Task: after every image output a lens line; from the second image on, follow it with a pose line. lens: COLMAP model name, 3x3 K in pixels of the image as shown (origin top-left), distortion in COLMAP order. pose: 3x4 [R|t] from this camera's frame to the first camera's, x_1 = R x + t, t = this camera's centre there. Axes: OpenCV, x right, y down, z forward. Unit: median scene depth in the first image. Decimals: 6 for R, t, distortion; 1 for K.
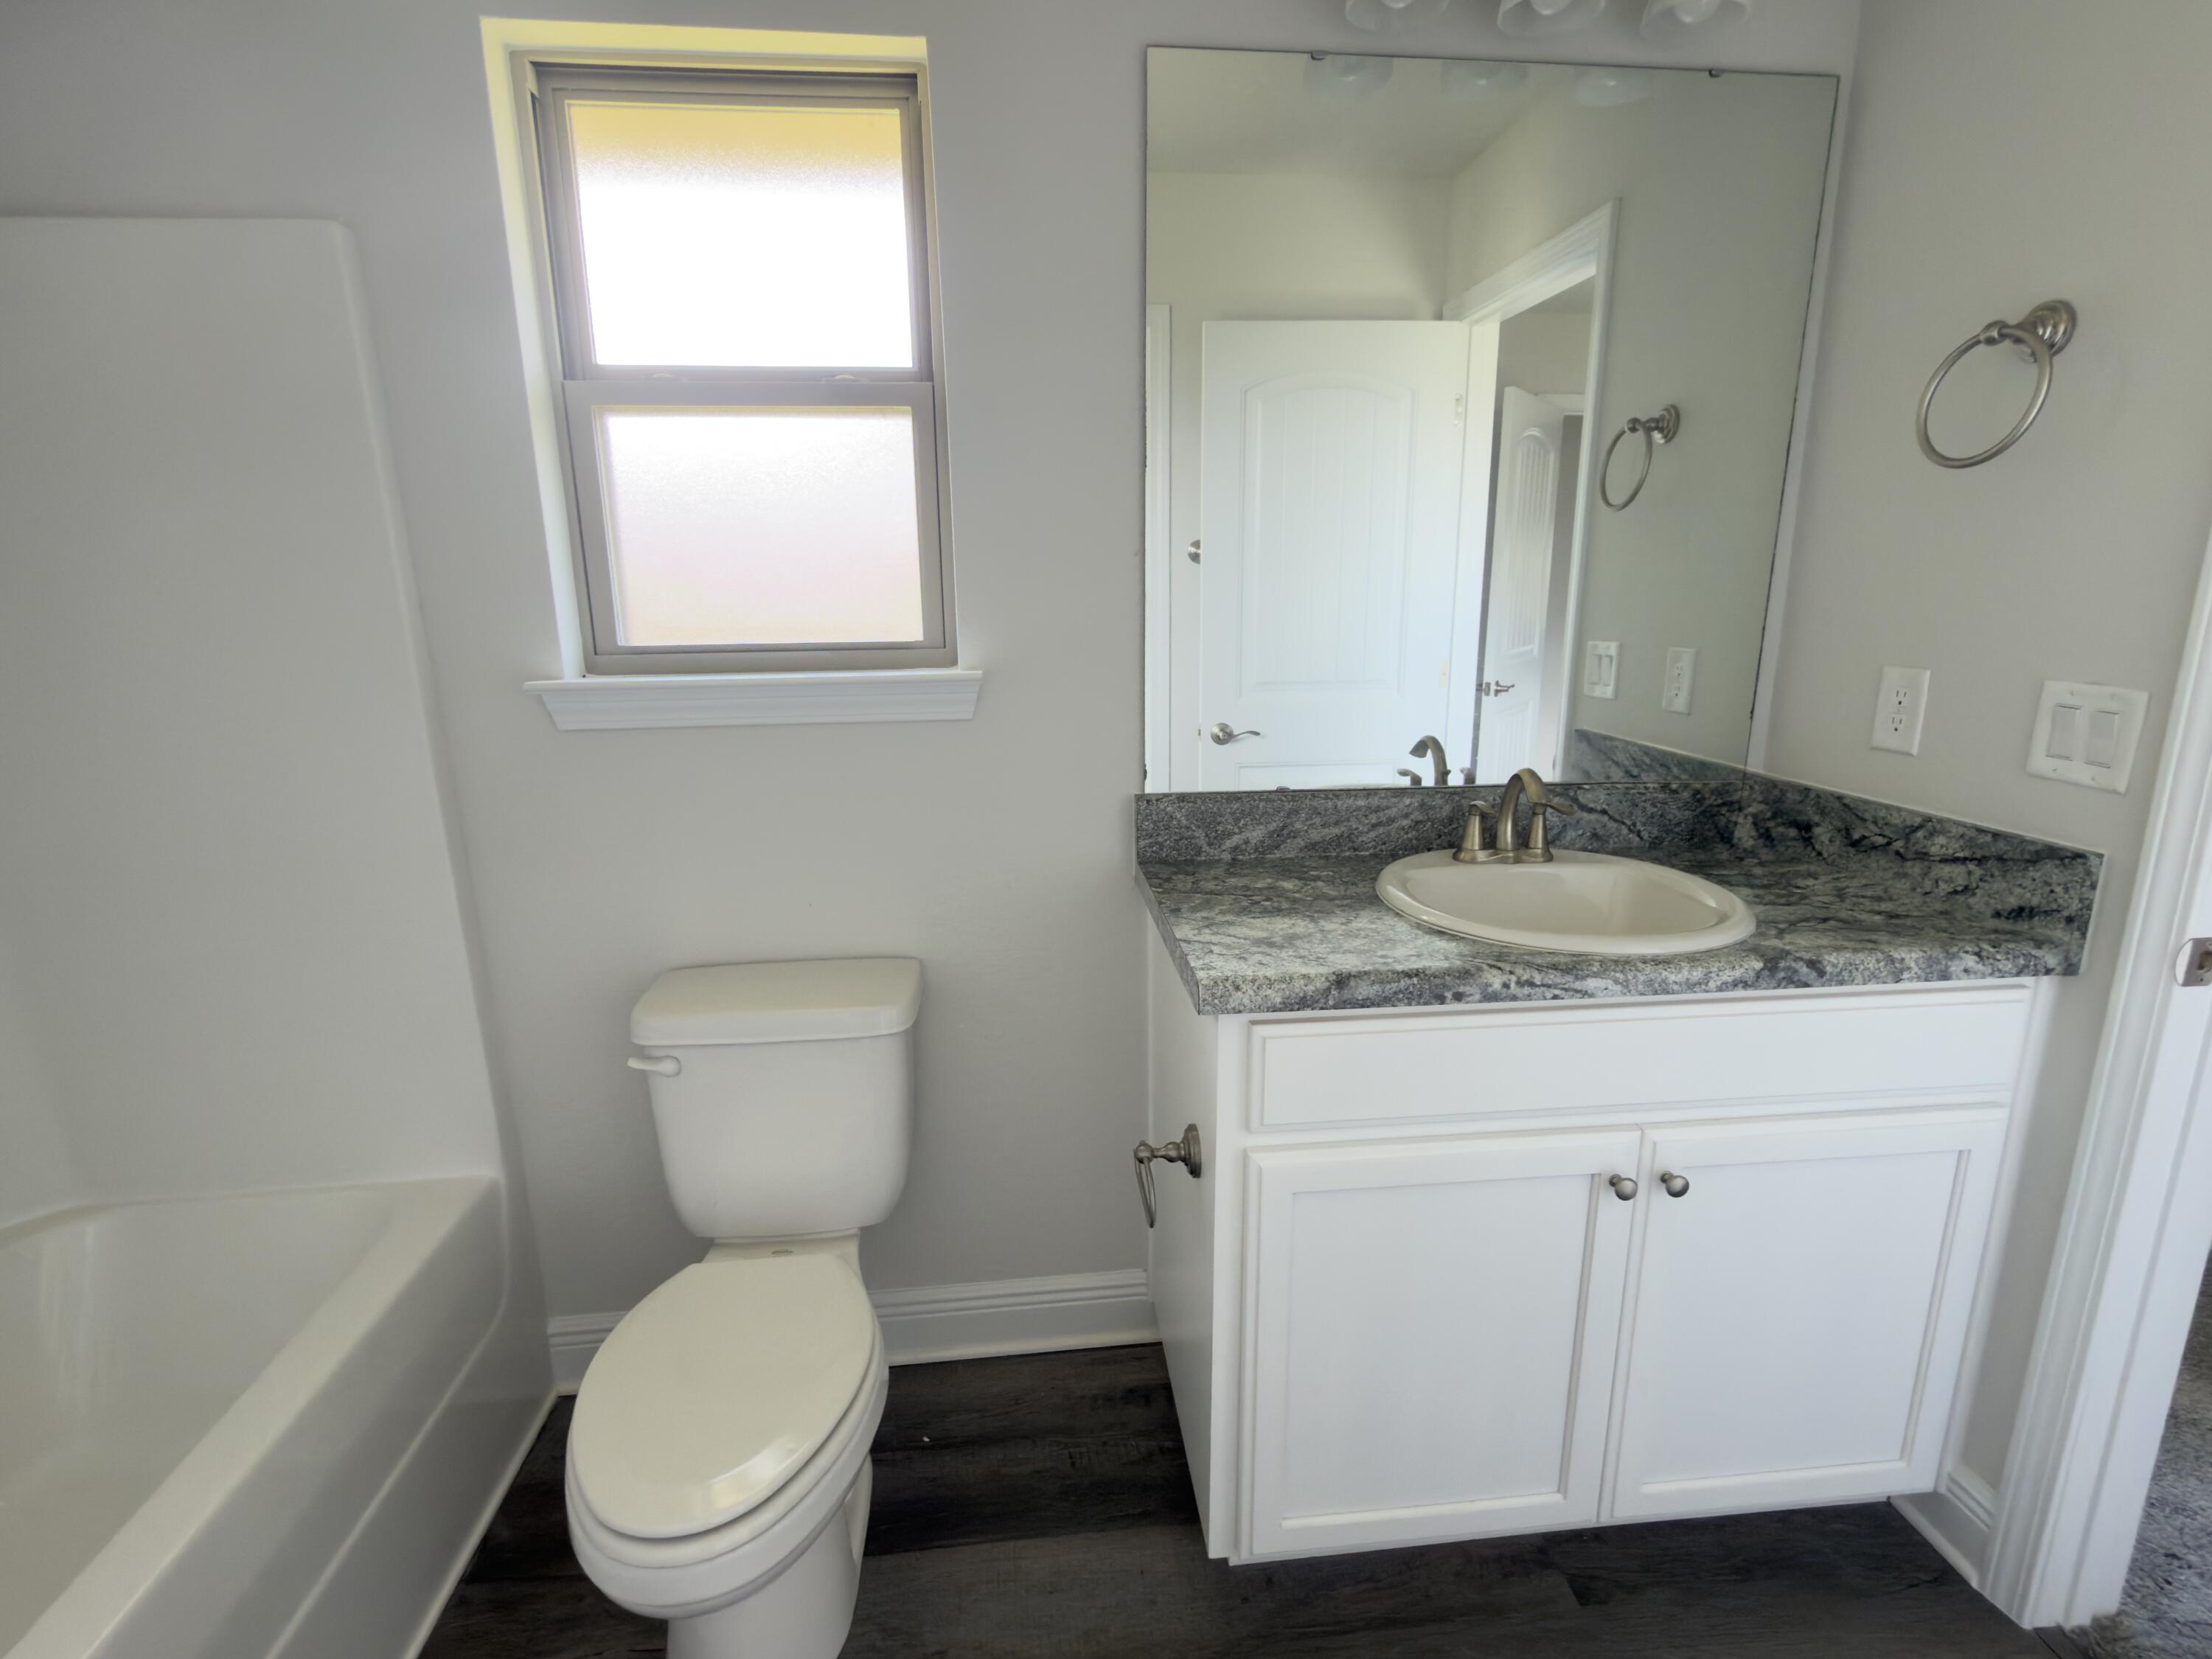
lens RADIAL K [[1033.2, 0, 1106.0], [0, 1033.2, 829.5], [0, 0, 1]] dist [-0.001532, -0.000310]
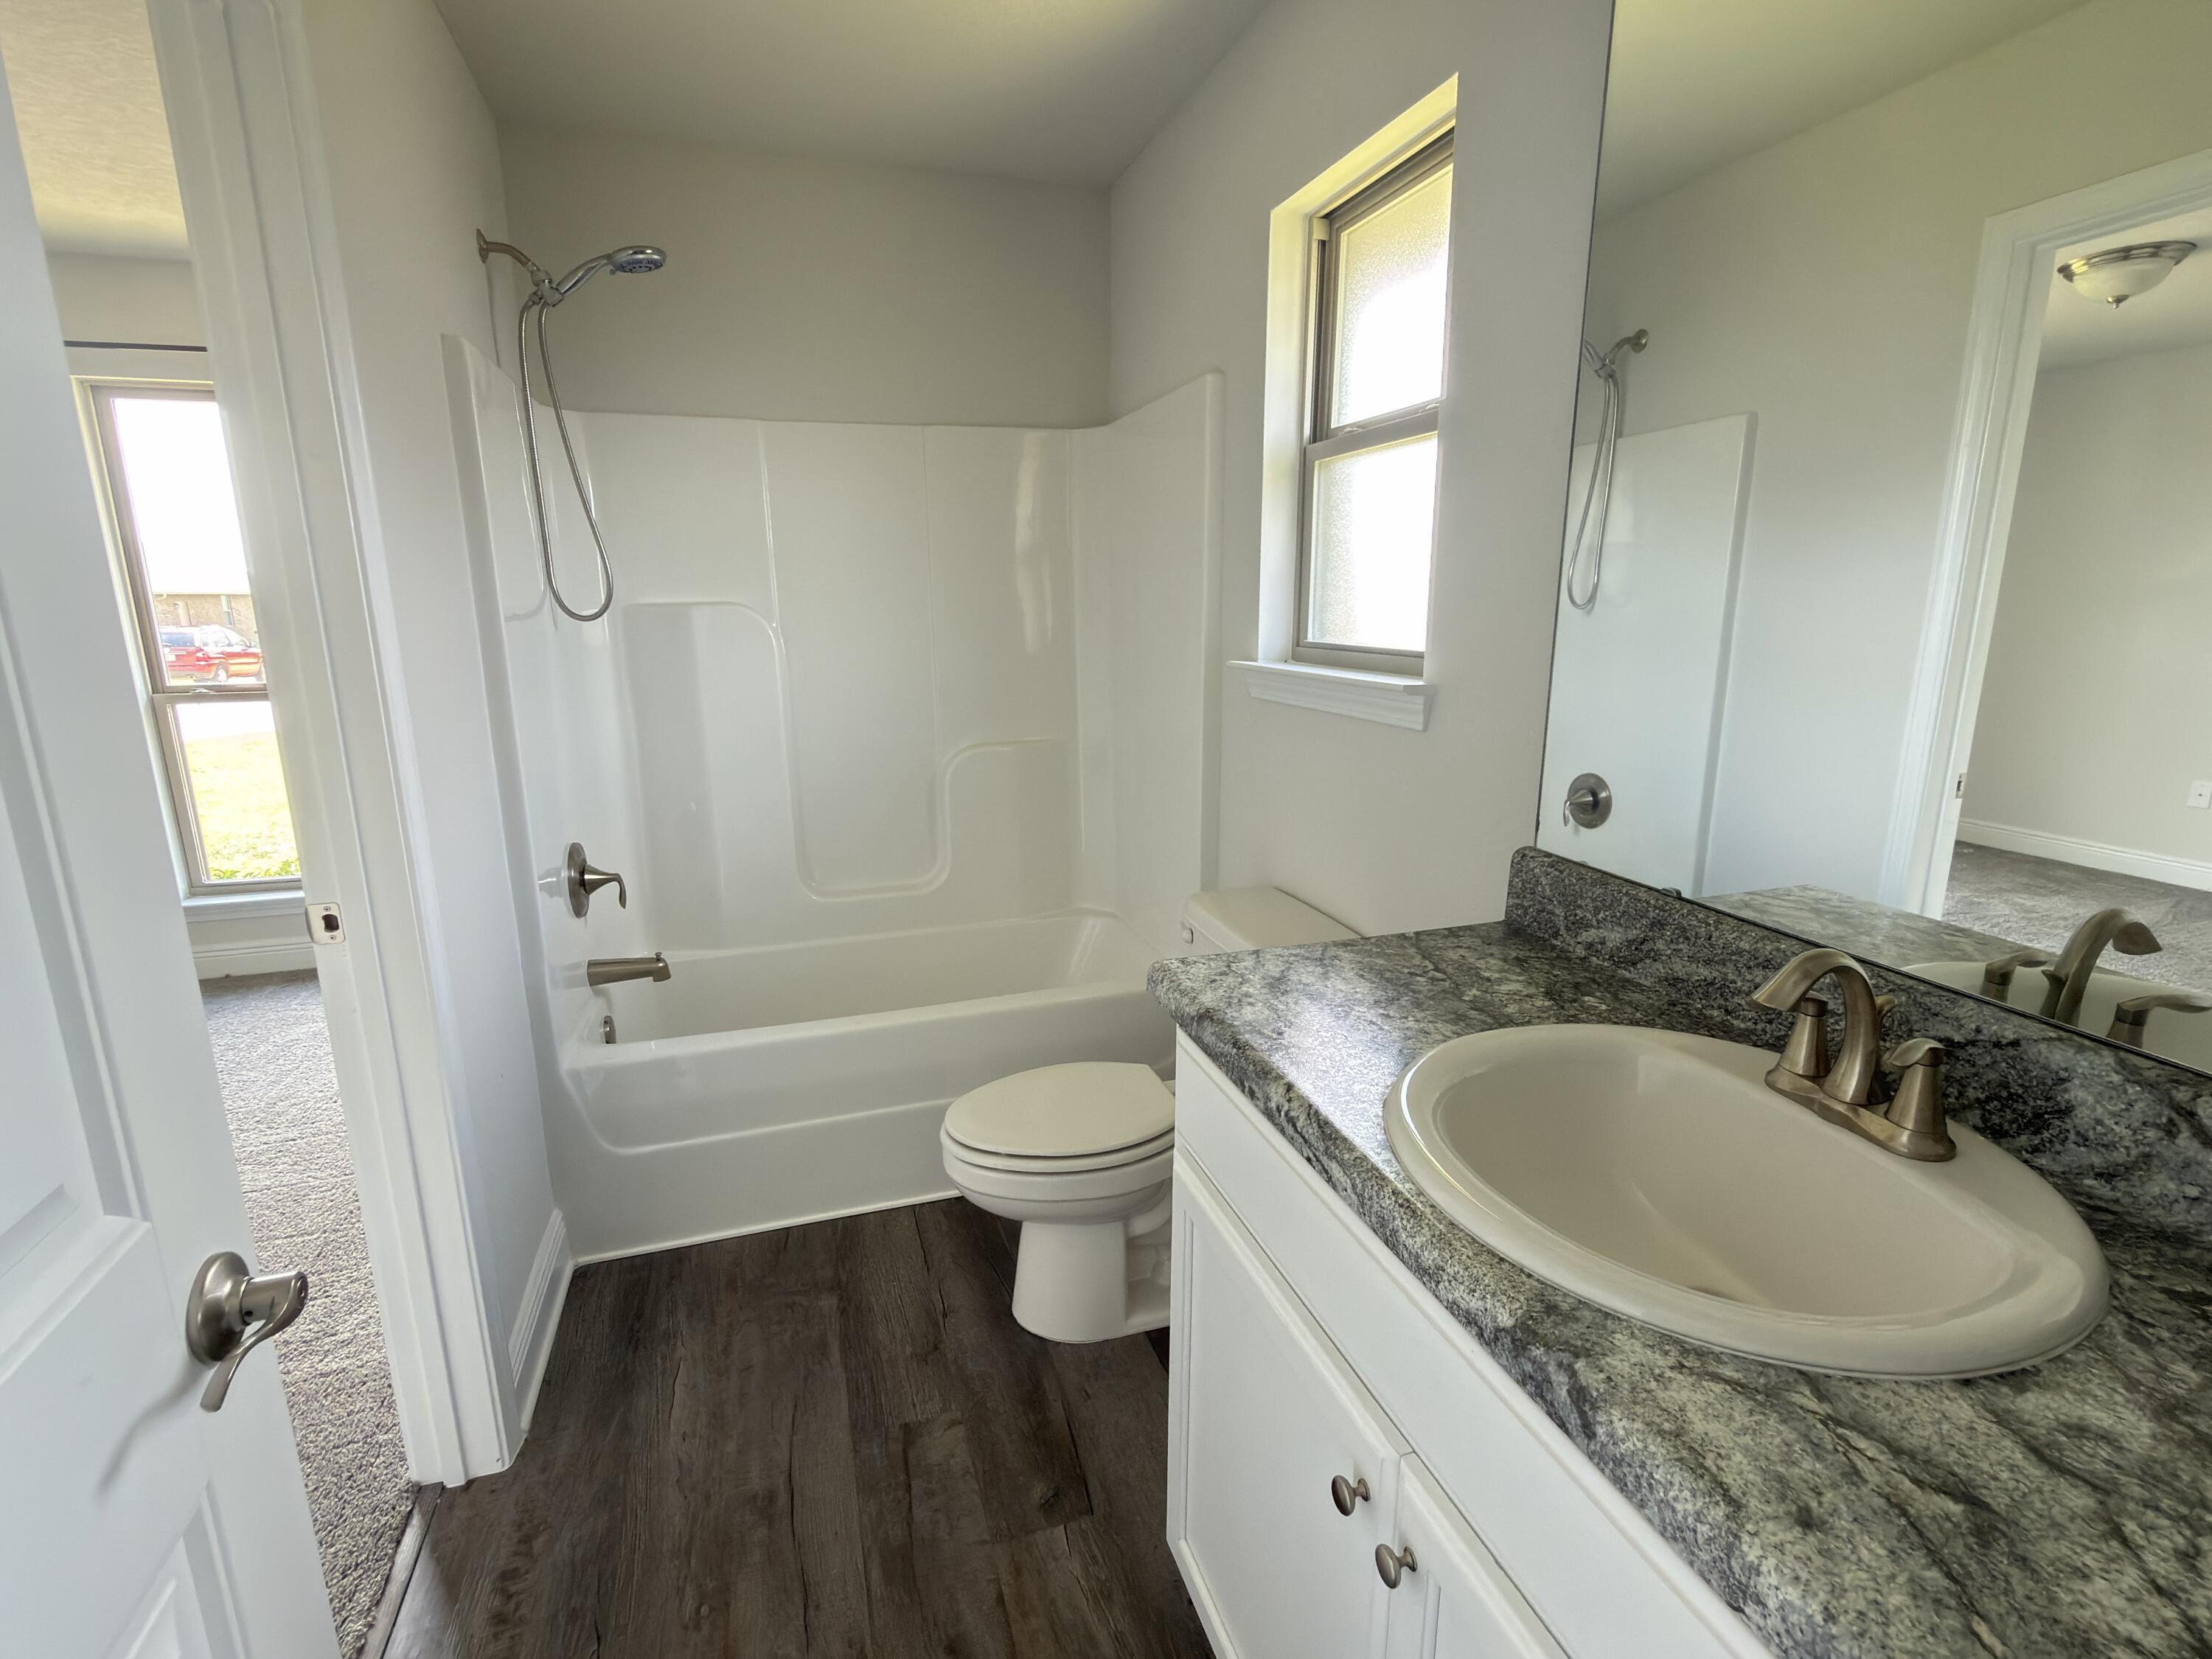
lens RADIAL K [[1039.5, 0, 1108.1], [0, 1039.5, 830.5], [0, 0, 1]] dist [-0.000550, -0.000928]
pose [[0.206545, 0.226152, -0.951942, 0.820579], [-0.221886, 0.958400, 0.179543, -0.131278], [0.952946, 0.174138, 0.248133, 0.482263]]
